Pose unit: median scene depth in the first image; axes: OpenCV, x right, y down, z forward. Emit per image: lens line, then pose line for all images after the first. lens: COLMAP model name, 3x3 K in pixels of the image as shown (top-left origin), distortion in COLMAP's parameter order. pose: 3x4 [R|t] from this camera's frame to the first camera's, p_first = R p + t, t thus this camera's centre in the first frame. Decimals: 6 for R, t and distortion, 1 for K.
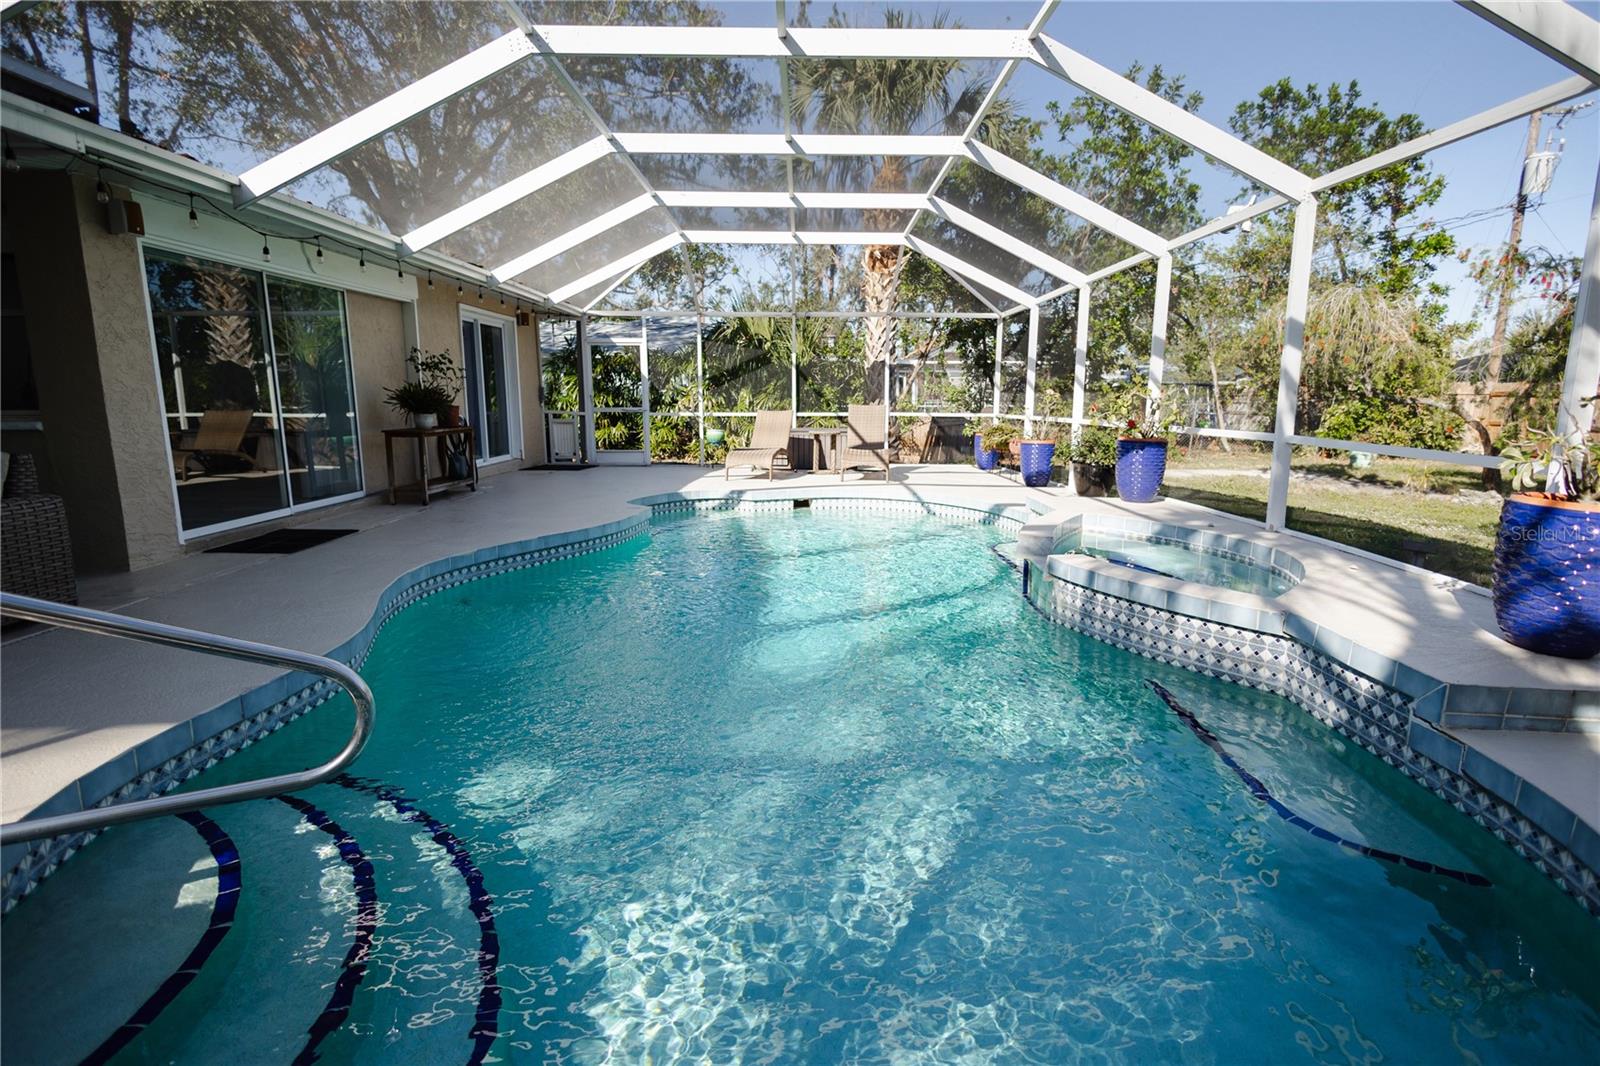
lens RADIAL K [[748.7, 0, 798.1], [0, 748.7, 539.9], [0, 0, 1]] dist [-0.001408, 0.000122]
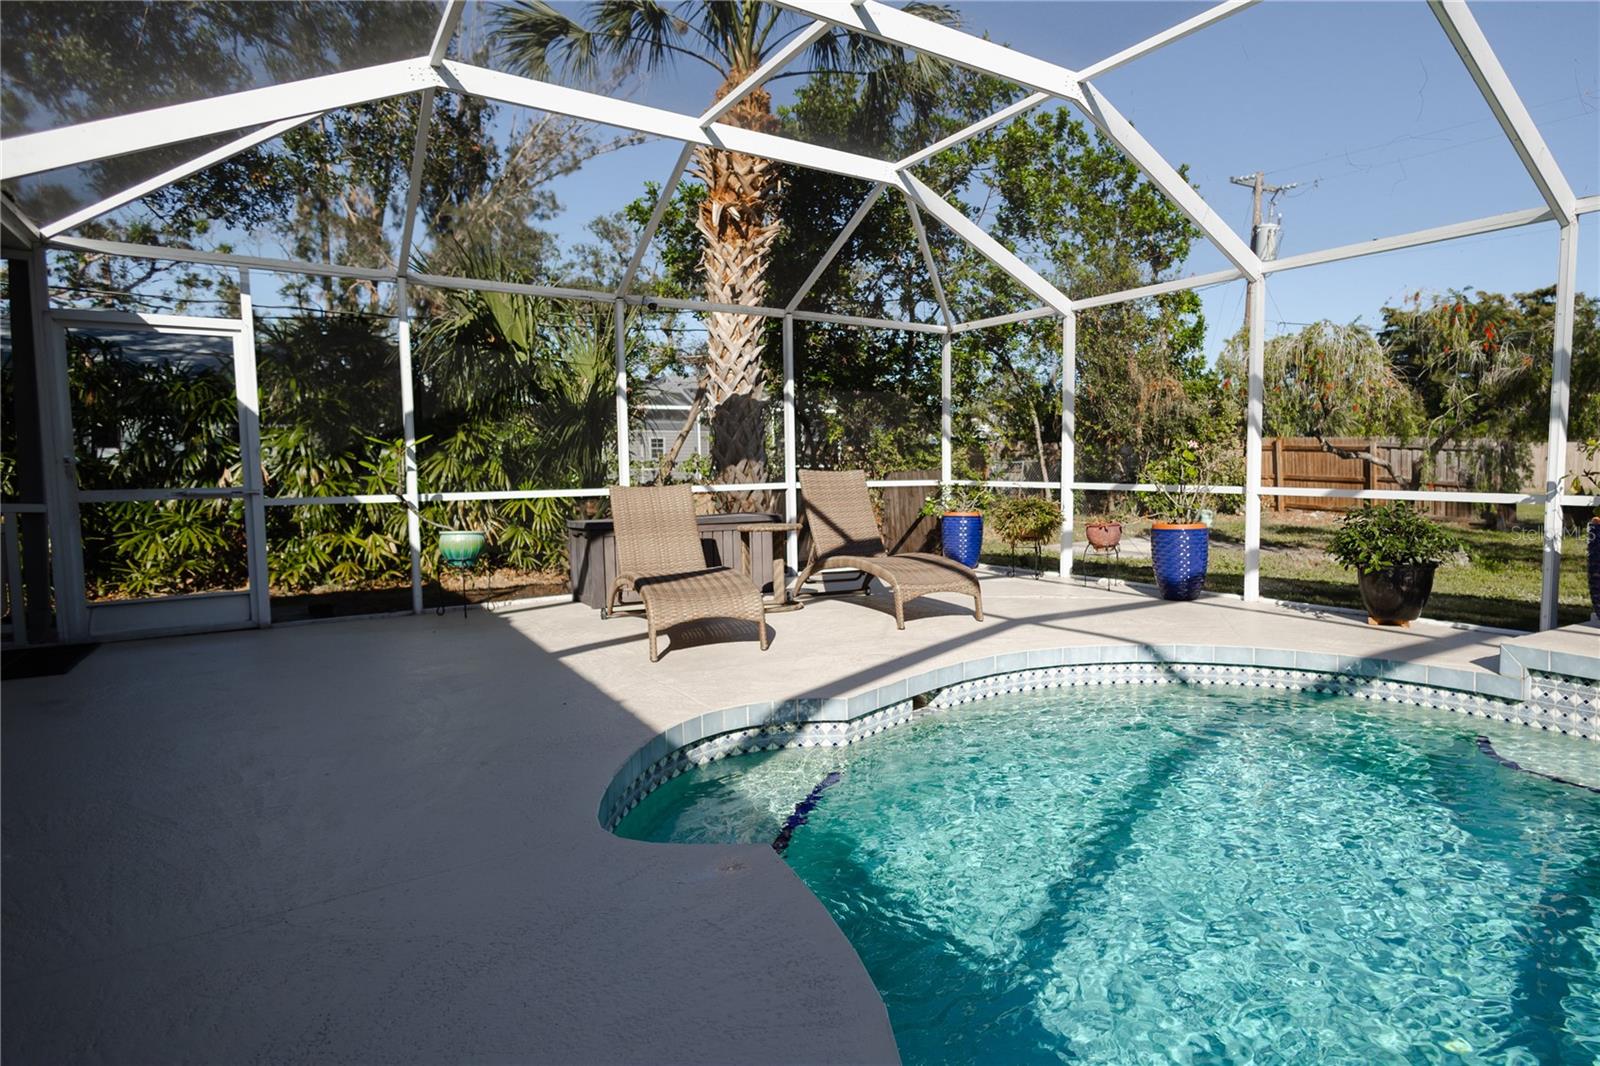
lens RADIAL K [[819.3, 0, 800.3], [0, 819.3, 523.3], [0, 0, 1]] dist [-0.005855, -0.000120]
pose [[0.797751, -0.059281, 0.600066, -0.244894], [0.122975, 0.990235, -0.065662, -0.095777], [-0.590314, 0.126174, 0.797251, 0.492283]]
